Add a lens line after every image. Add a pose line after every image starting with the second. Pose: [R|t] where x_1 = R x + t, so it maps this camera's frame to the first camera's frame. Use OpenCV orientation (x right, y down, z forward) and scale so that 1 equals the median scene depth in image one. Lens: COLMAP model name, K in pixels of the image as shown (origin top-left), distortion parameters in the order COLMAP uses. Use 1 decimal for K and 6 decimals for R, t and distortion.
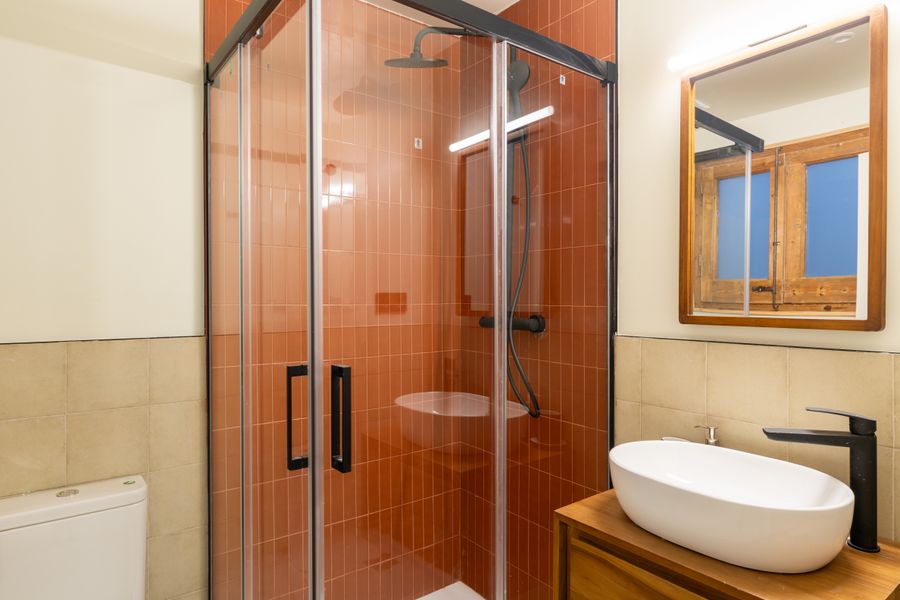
lens RADIAL K [[541.5, 0, 450.3], [0, 541.5, 299.3], [0, 0, 1]] dist [0.000911, 0.001870]
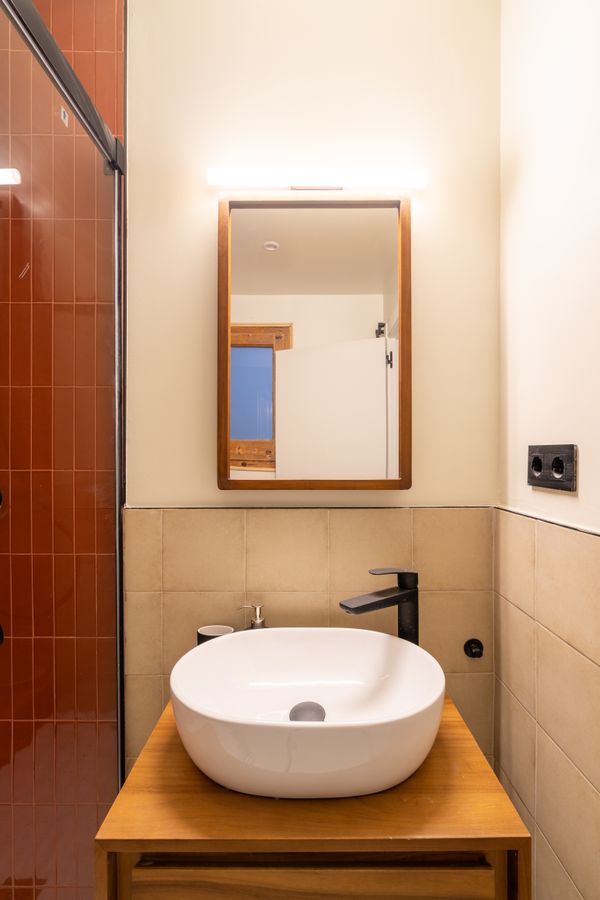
lens RADIAL K [[449.2, 0, 326.4], [0, 449.2, 456.9], [0, 0, 1]] dist [-0.002929, 0.001106]
pose [[0.600845, -0.002127, 0.799362, -0.030929], [0.000181, 0.999997, 0.002525, -0.007210], [-0.799365, -0.001372, 0.600844, 0.448457]]
